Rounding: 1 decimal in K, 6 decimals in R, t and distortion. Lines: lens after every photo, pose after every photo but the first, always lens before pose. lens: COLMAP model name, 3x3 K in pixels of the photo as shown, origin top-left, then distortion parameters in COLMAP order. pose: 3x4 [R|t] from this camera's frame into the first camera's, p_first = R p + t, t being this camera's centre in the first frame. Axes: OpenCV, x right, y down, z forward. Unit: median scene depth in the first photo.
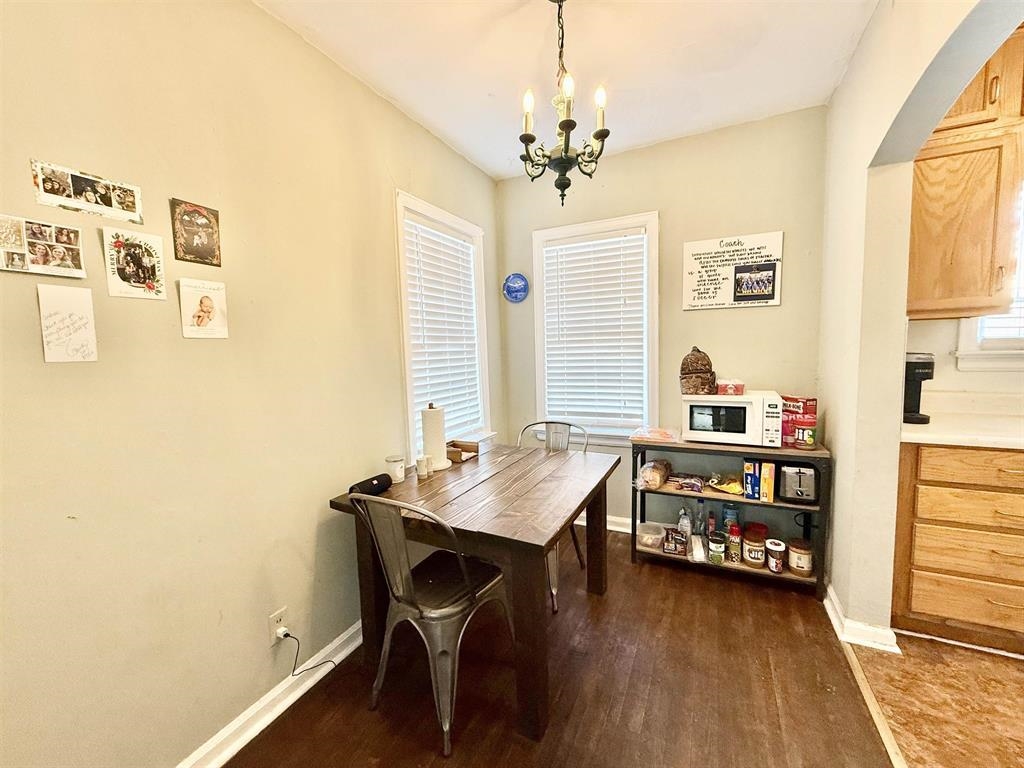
lens RADIAL K [[410.7, 0, 508.2], [0, 410.7, 384.4], [0, 0, 1]] dist [0.004341, 0.000383]
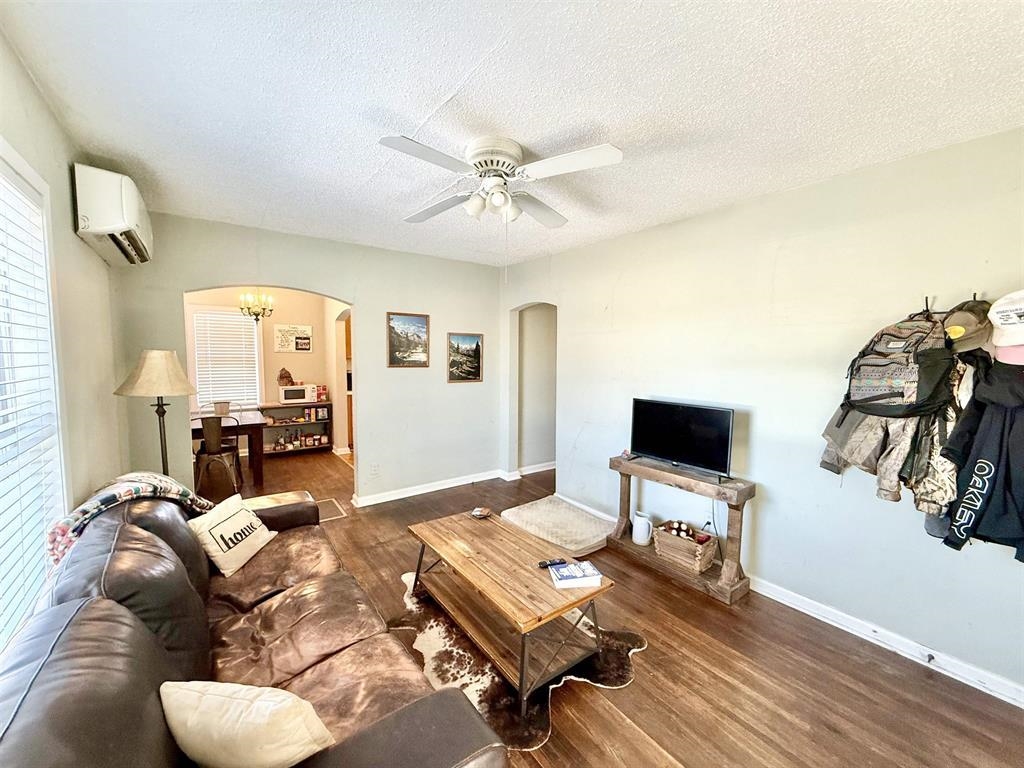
lens RADIAL K [[410.7, 0, 512.0], [0, 410.7, 390.7], [0, 0, 1]] dist [0.004341, 0.000383]
pose [[0.463519, -0.041105, 0.885133, -1.266788], [0.051561, 0.998482, 0.019368, 0.082477], [-0.884586, 0.036661, 0.464935, -1.578821]]
